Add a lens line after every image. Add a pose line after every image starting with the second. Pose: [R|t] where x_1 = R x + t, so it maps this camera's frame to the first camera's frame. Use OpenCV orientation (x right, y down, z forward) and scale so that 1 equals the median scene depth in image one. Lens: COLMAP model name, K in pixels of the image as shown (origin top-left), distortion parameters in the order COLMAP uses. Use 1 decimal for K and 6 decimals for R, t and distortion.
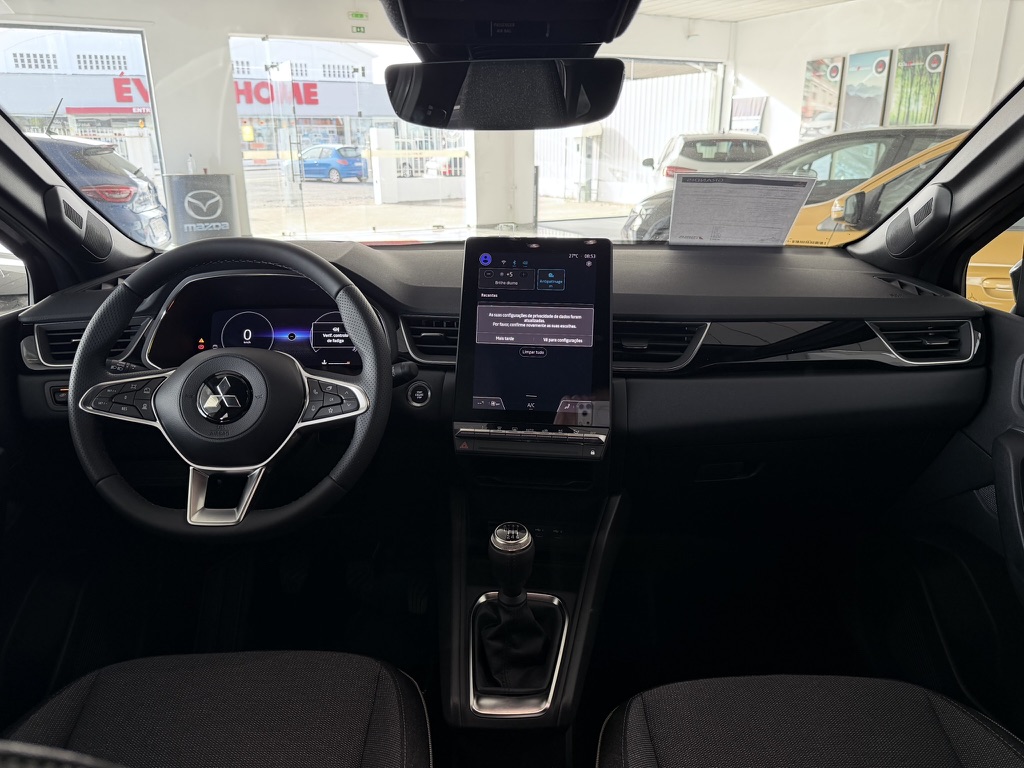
lens RADIAL K [[727.8, 0, 512.9], [0, 727.8, 375.4], [0, 0, 1]] dist [0.102964, -0.169796]
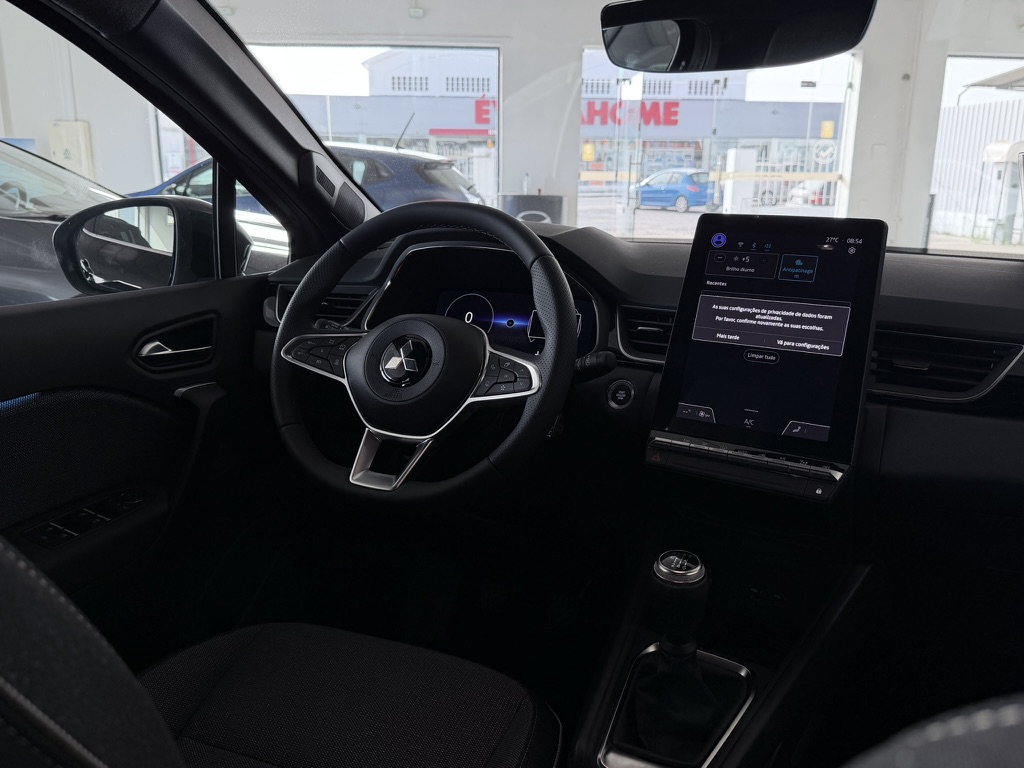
lens RADIAL K [[848.6, 0, 512.0], [0, 848.6, 384.0], [0, 0, 1]] dist [0.140733, -0.285552]
pose [[0.907721, 0.115413, -0.403388, 0.160174], [-0.140782, 0.989467, -0.033698, 0.067152], [0.395250, 0.087379, 0.914408, 0.038408]]
